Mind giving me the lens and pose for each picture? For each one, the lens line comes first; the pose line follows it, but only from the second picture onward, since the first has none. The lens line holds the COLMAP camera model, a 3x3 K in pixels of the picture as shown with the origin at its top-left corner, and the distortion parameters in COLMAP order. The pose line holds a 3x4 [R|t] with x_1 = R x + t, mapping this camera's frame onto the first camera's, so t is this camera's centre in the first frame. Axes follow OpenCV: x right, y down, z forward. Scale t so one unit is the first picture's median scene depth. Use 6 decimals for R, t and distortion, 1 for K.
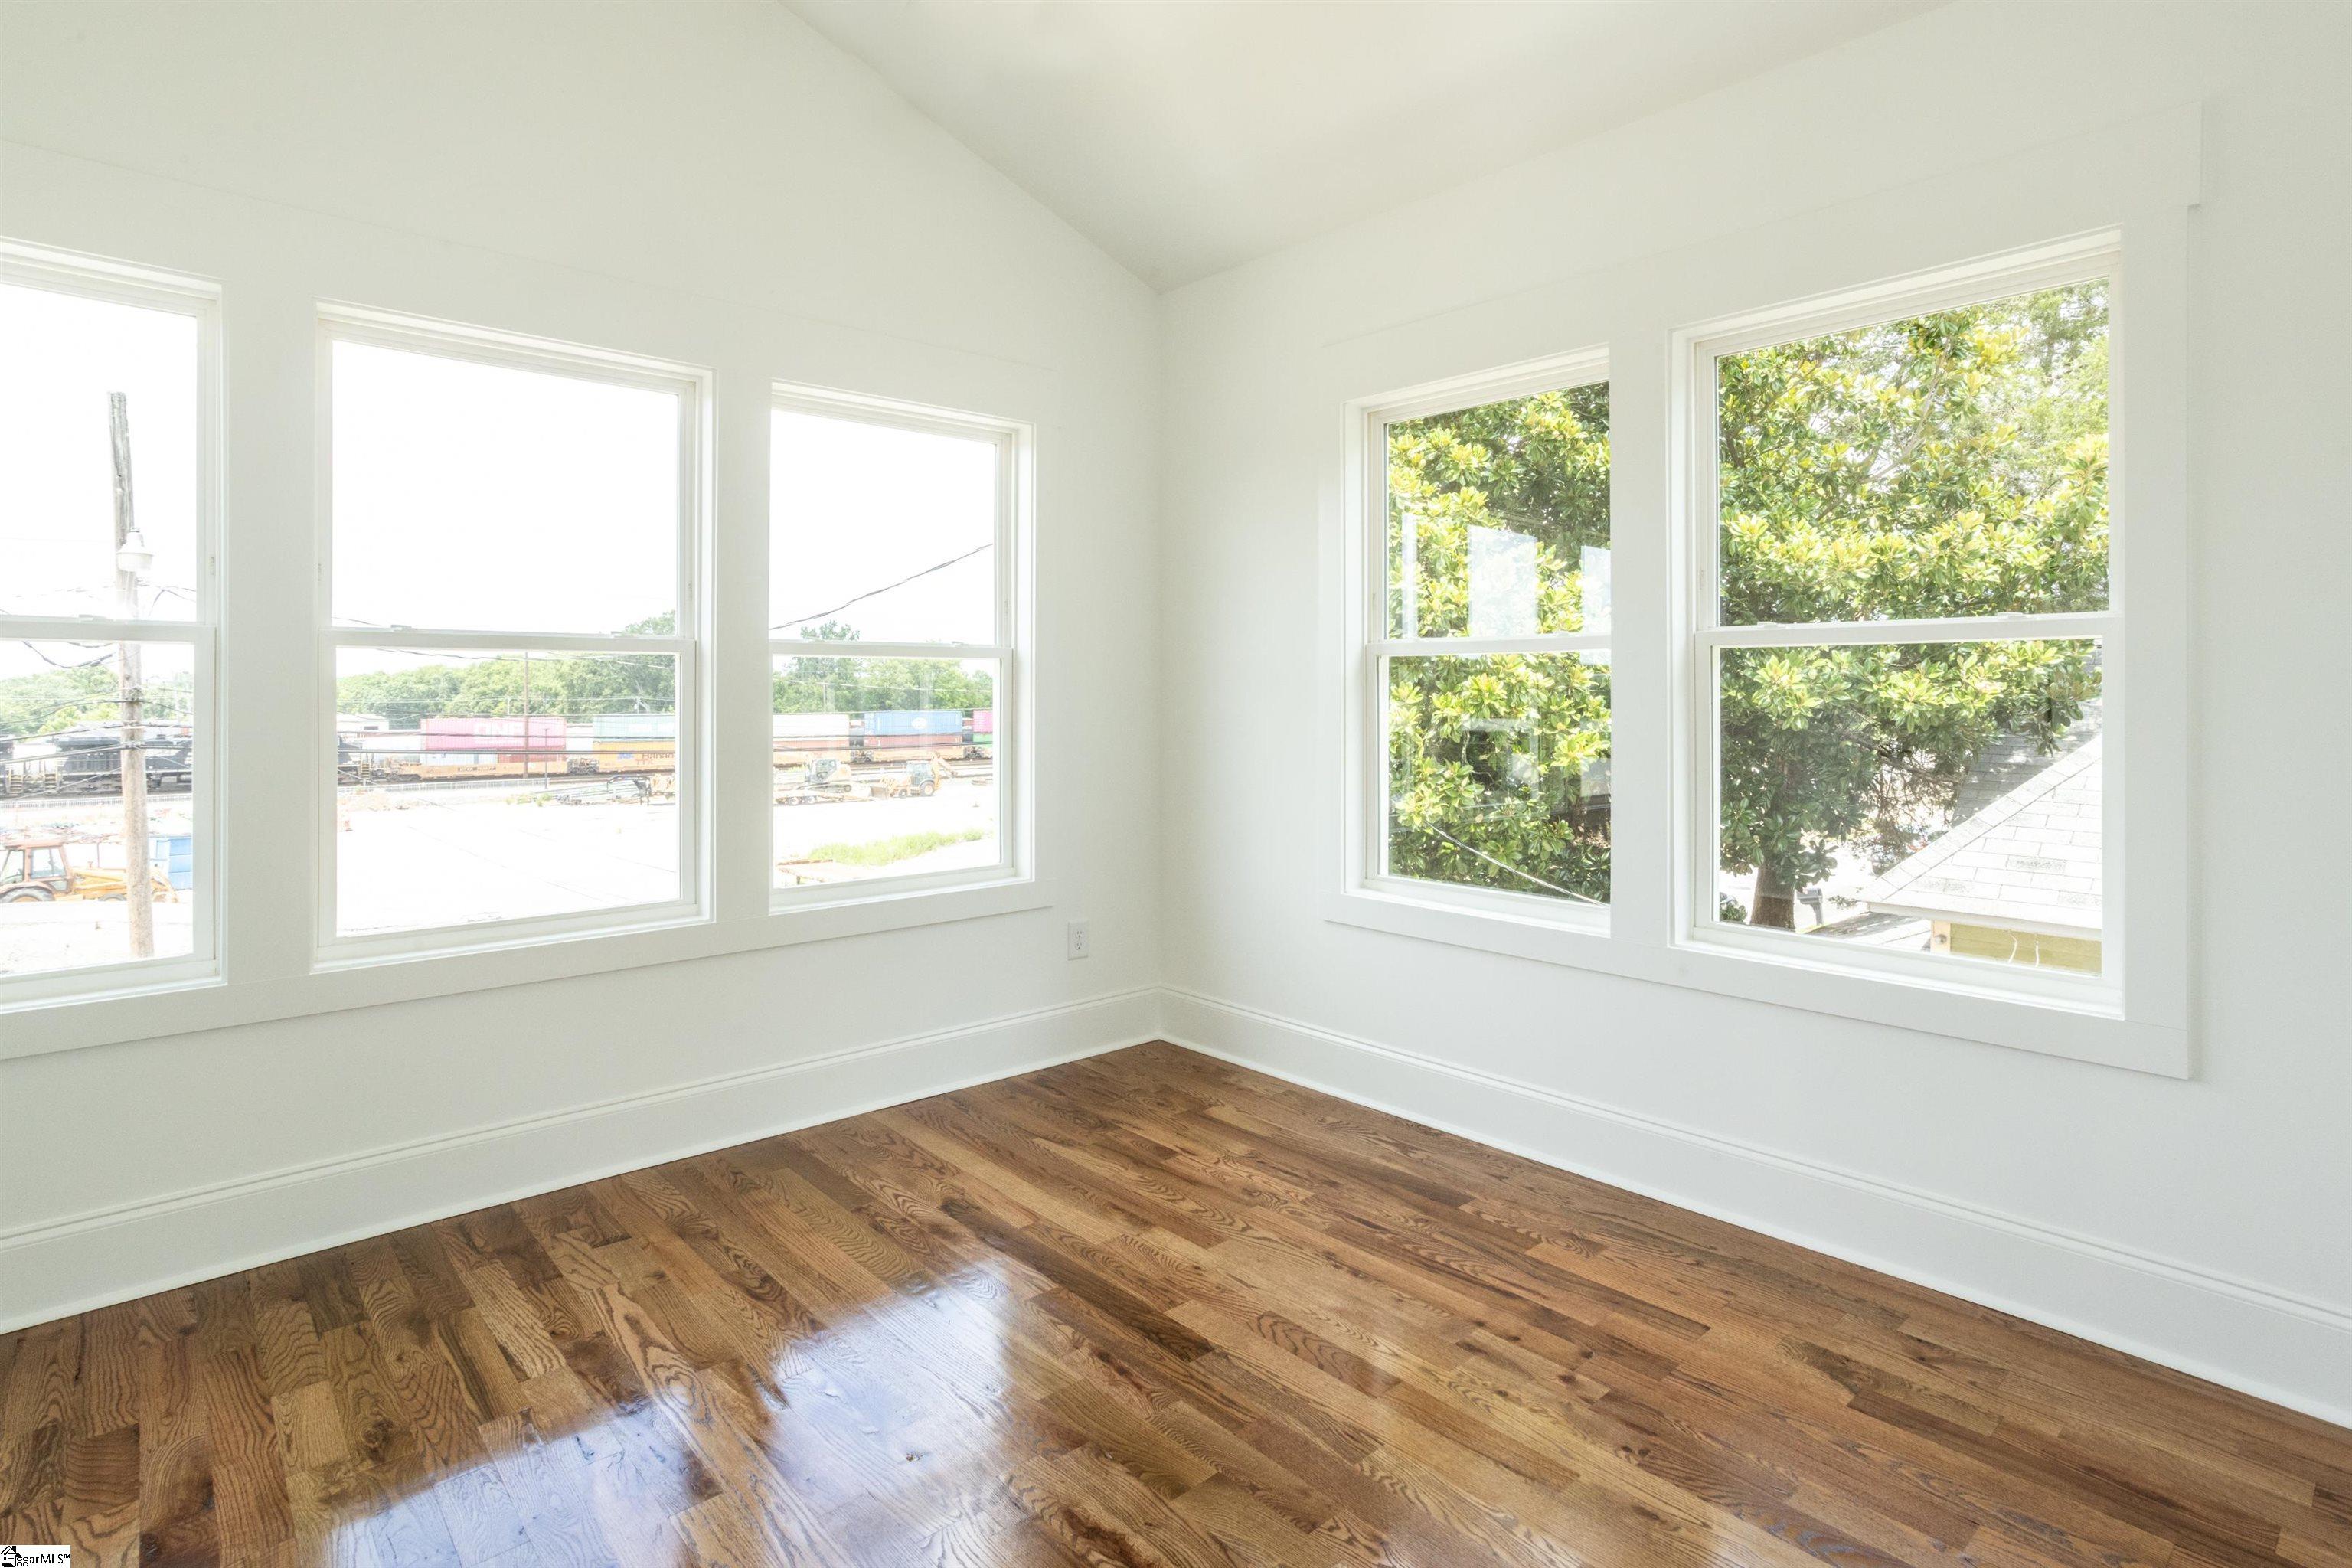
lens RADIAL K [[1195.8, 0, 1177.3], [0, 1195.8, 681.0], [0, 0, 1]] dist [0.016830, 0.000242]
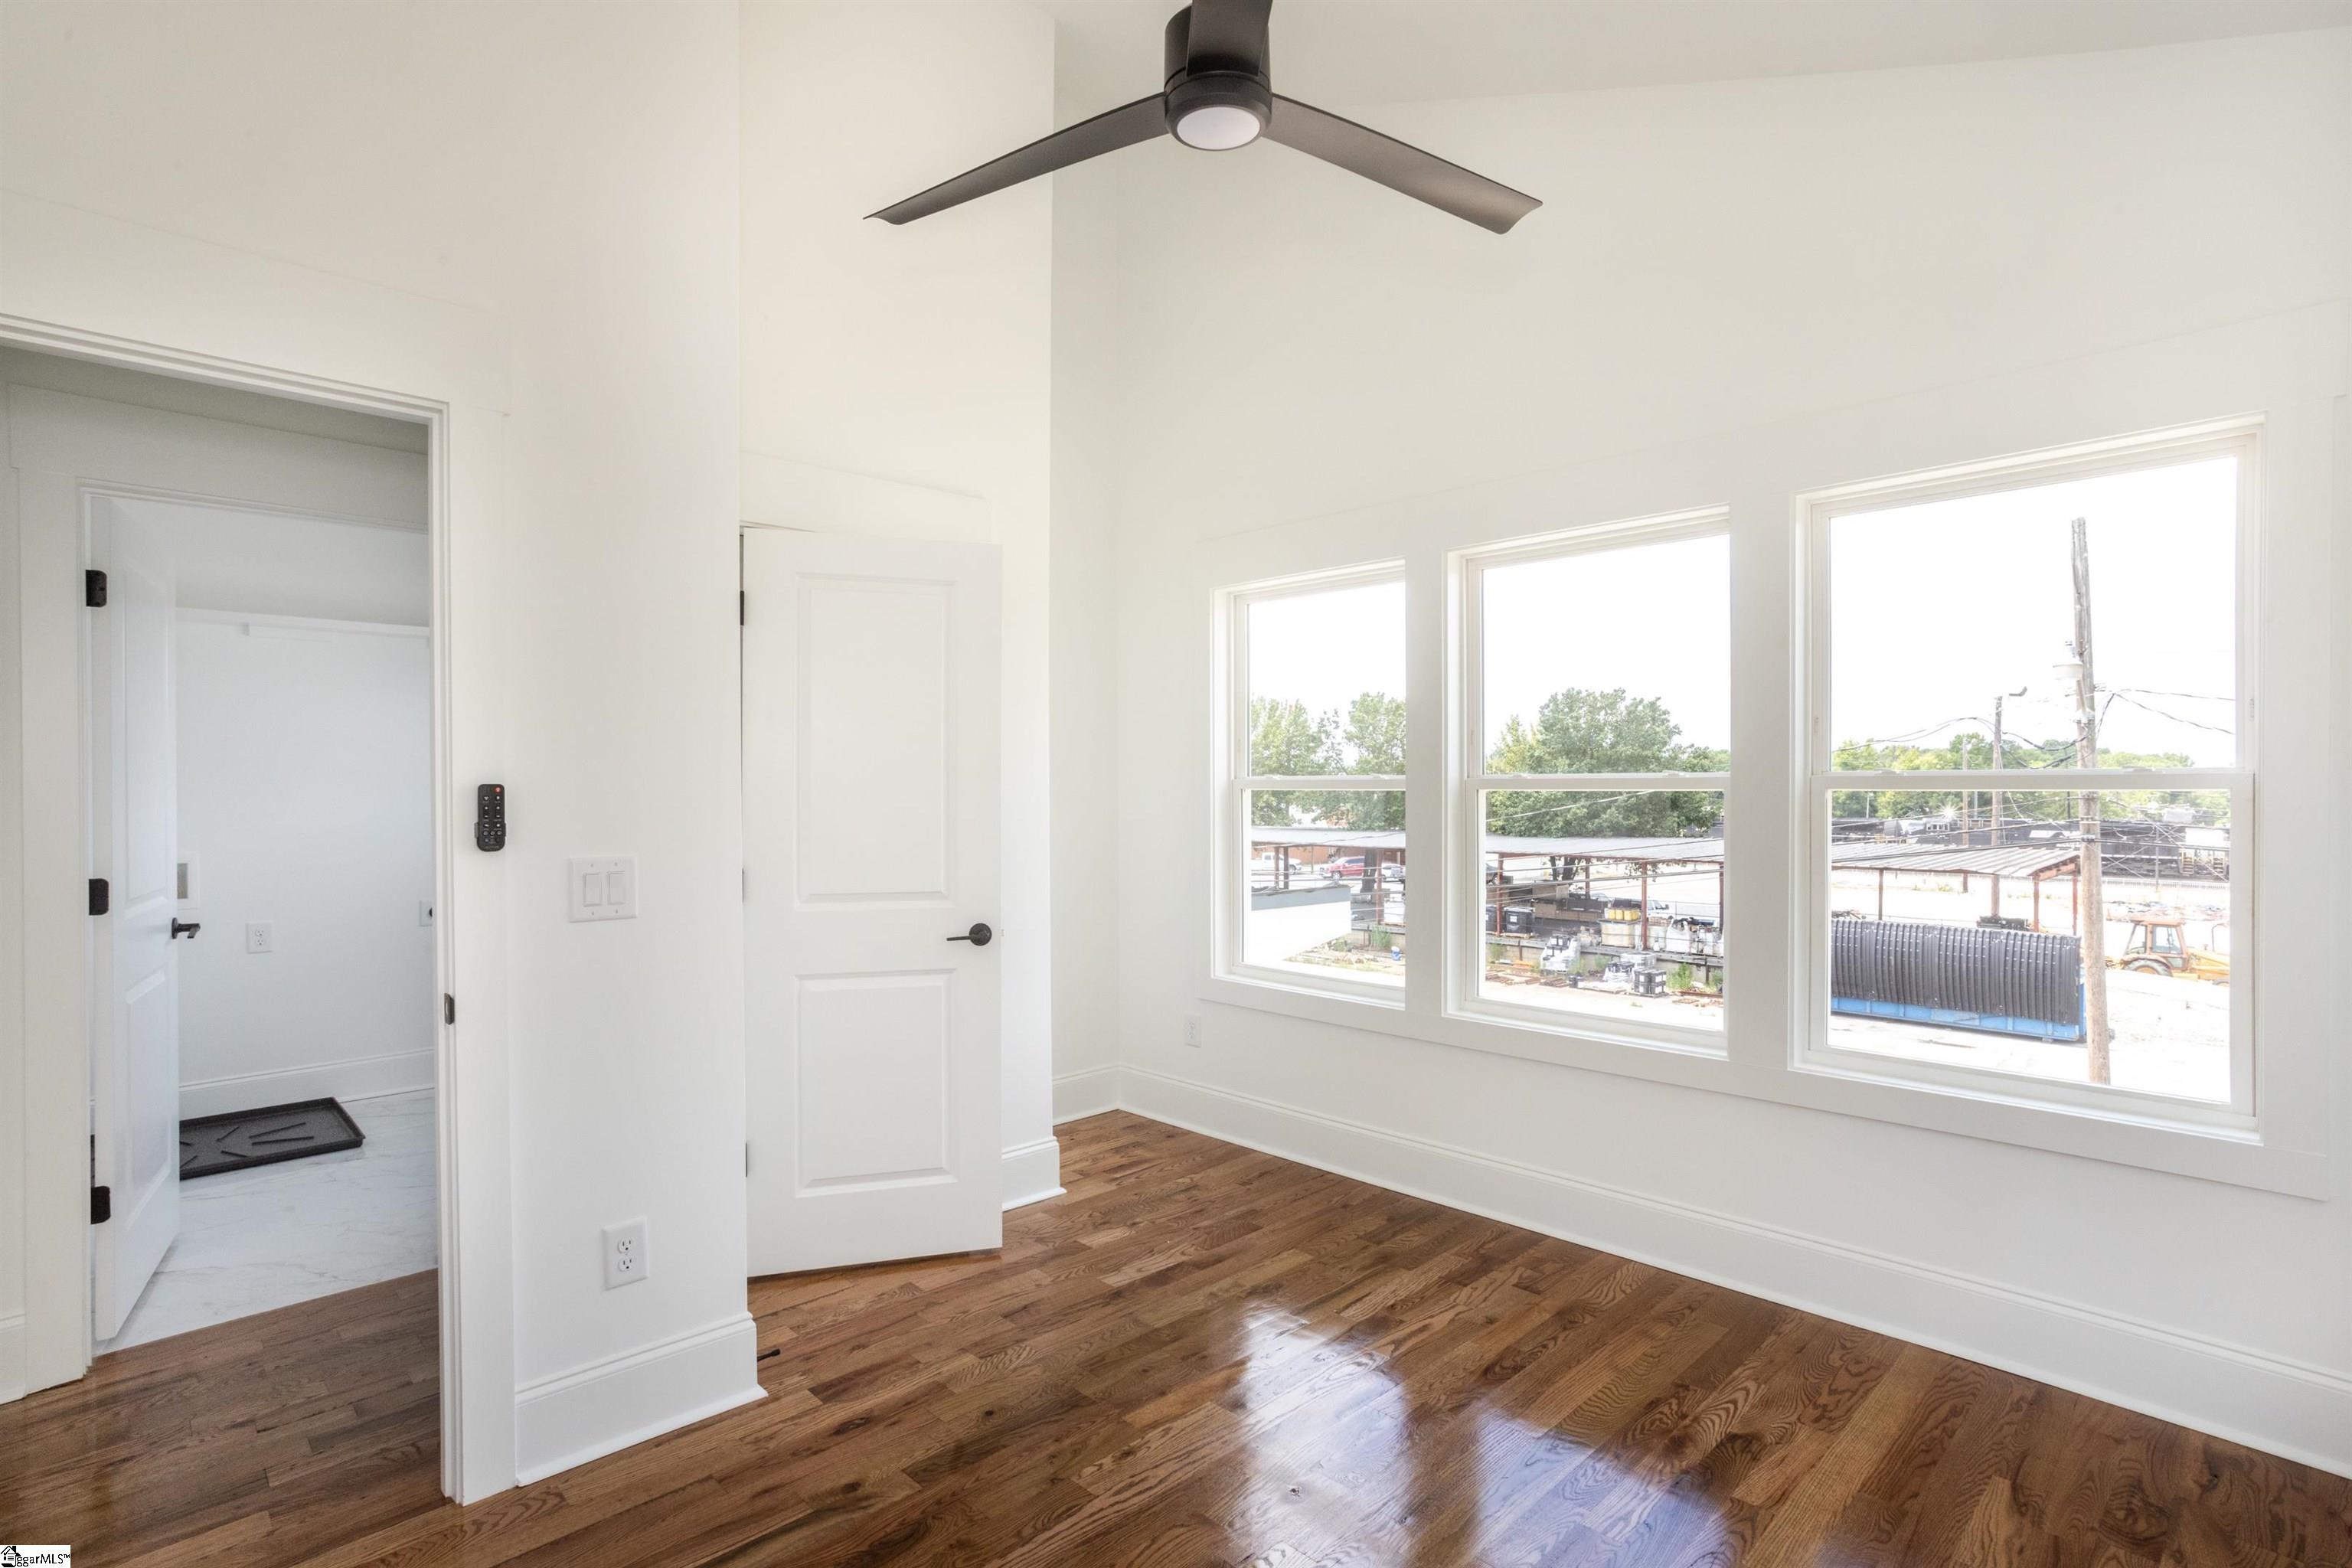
lens RADIAL K [[1155.7, 0, 1161.3], [0, 1155.7, 776.6], [0, 0, 1]] dist [-0.047092, 0.035081]
pose [[0.065358, -0.003450, -0.997856, 0.603018], [0.008532, 0.999959, -0.002898, -0.040022], [0.997825, -0.008324, 0.065385, 0.537499]]
